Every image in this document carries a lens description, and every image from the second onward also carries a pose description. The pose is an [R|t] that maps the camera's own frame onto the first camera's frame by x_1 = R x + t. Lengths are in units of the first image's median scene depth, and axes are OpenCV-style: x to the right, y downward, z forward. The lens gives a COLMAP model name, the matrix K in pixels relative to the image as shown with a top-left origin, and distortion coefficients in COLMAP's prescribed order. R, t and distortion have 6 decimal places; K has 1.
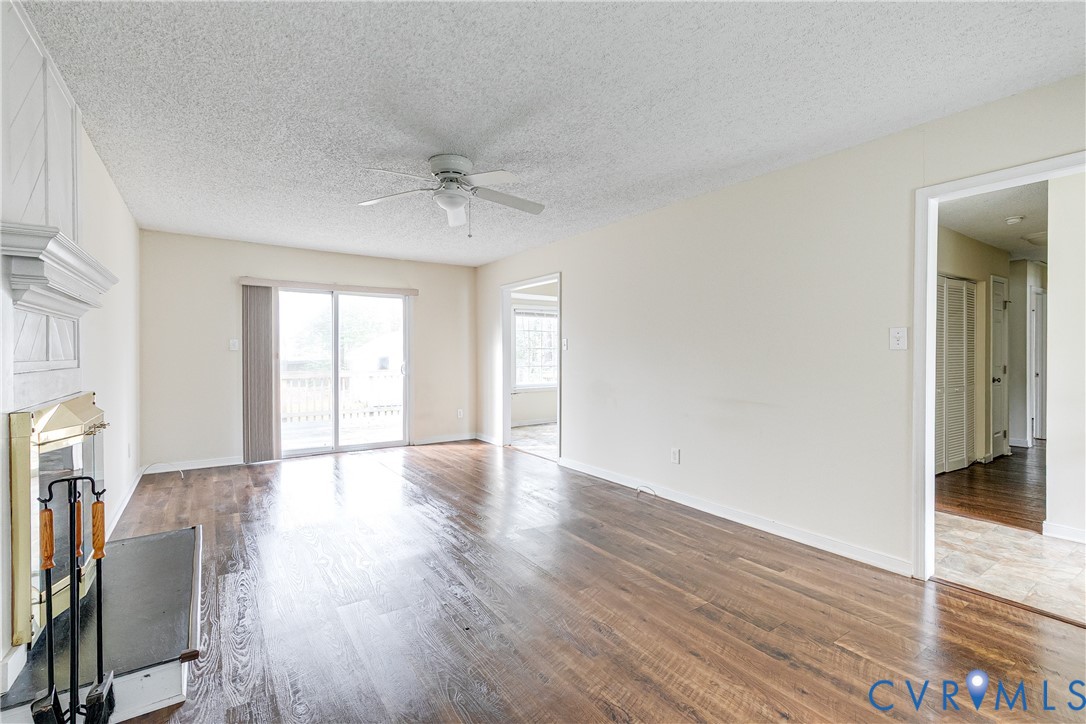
lens RADIAL K [[494.8, 0, 548.6], [0, 494.8, 360.6], [0, 0, 1]] dist [0.003028, -0.000089]
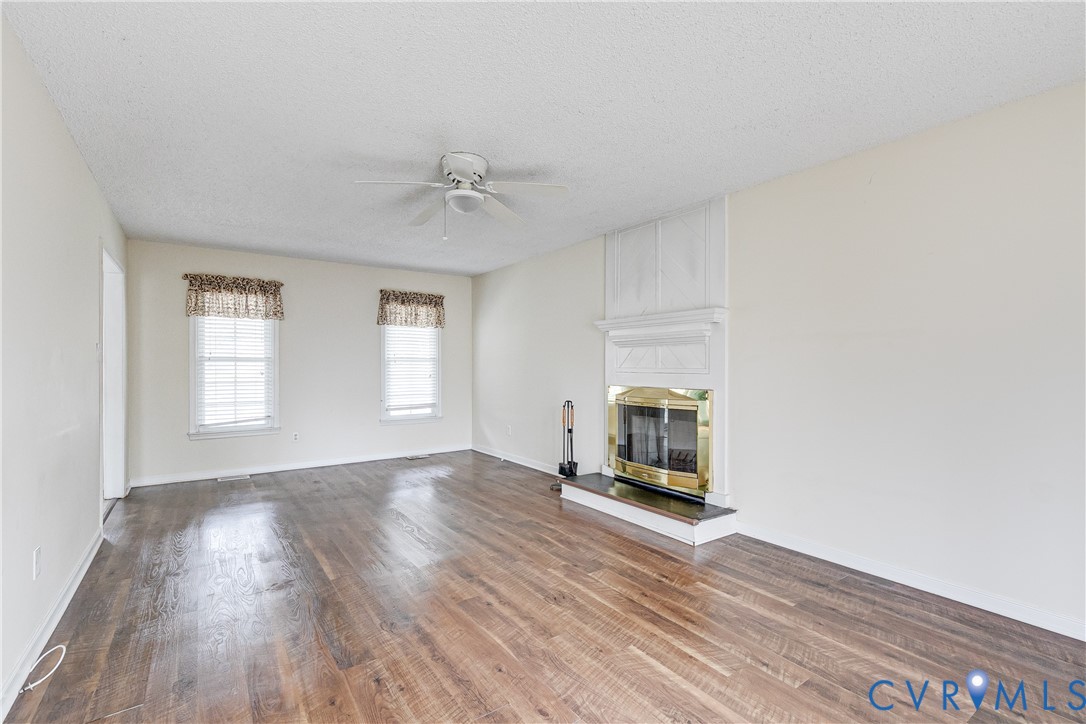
lens RADIAL K [[483.0, 0, 538.3], [0, 483.0, 367.1], [0, 0, 1]] dist [0.000182, -0.000021]
pose [[-0.999981, -0.006138, 0.000884, -0.199649], [-0.006126, 0.999900, 0.012733, -0.010231], [-0.000962, 0.012728, -0.999919, 1.144476]]
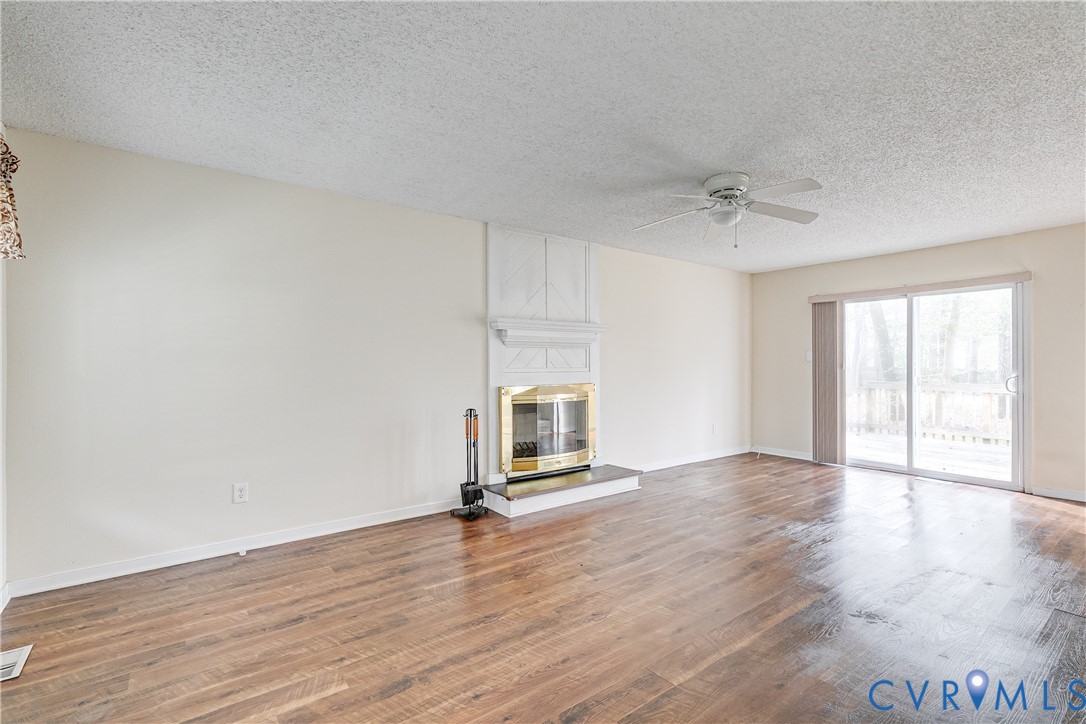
lens RADIAL K [[498.2, 0, 544.5], [0, 498.2, 365.0], [0, 0, 1]] dist [0.001224, 0.000050]
pose [[0.034710, -0.000105, -0.999397, 0.499493], [-0.009612, 0.999954, -0.000439, -0.004579], [0.999351, 0.009621, 0.034707, 0.348944]]
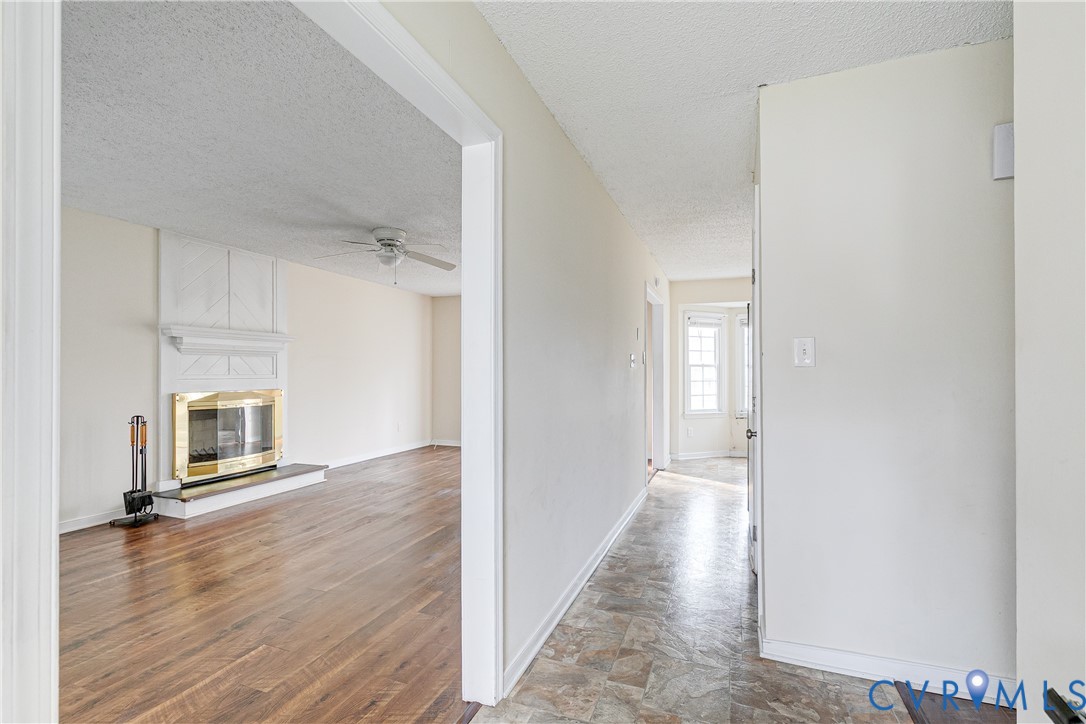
lens RADIAL K [[497.9, 0, 545.1], [0, 497.9, 368.4], [0, 0, 1]] dist [-0.001149, -0.000107]
pose [[0.560618, -0.006344, -0.828051, 0.706340], [-0.009665, 0.999852, -0.014203, -0.004272], [0.828018, 0.015966, 0.560473, 0.351471]]
